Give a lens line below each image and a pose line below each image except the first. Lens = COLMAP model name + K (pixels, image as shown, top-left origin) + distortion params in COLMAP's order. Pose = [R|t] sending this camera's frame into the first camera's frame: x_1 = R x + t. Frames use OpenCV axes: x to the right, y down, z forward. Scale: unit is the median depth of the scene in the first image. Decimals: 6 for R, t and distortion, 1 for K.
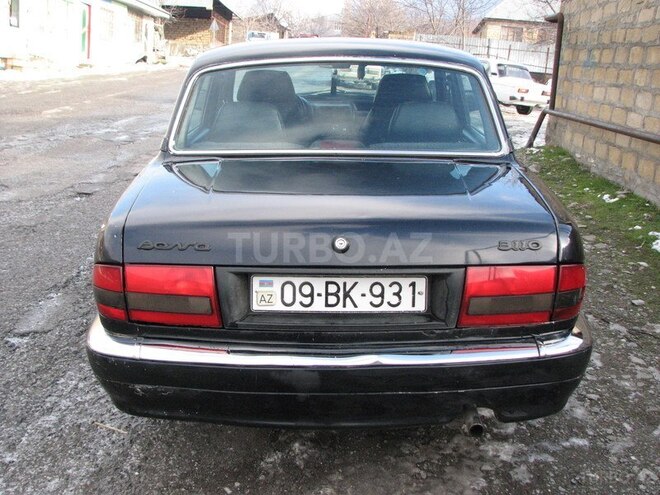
lens RADIAL K [[711.5, 0, 315.7], [0, 711.5, 249.7], [0, 0, 1]] dist [-0.210264, 0.272057]
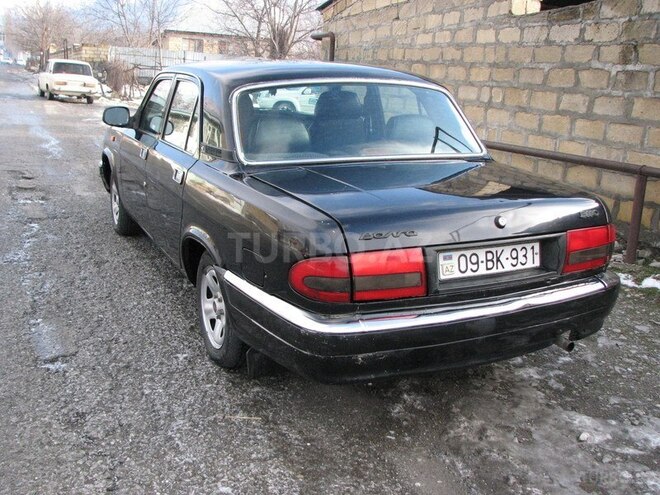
lens RADIAL K [[711.5, 0, 315.7], [0, 711.5, 249.7], [0, 0, 1]] dist [-0.210264, 0.272057]
pose [[0.897052, -0.094862, 0.431623, -0.843242], [0.101364, 0.994817, 0.007973, -0.001665], [-0.430143, 0.036598, 0.902019, -0.060679]]
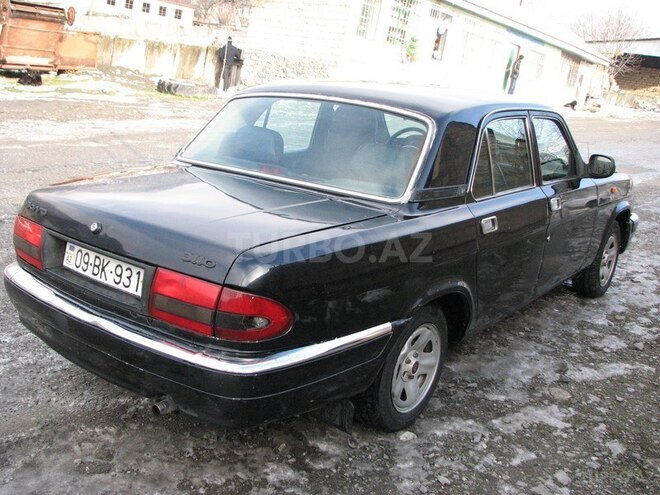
lens RADIAL K [[711.5, 0, 315.7], [0, 711.5, 249.7], [0, 0, 1]] dist [-0.210264, 0.272057]
pose [[0.789664, 0.205706, -0.578027, 1.075337], [-0.237467, 0.971164, 0.021202, -0.089503], [0.565720, 0.120520, 0.815742, 0.174640]]
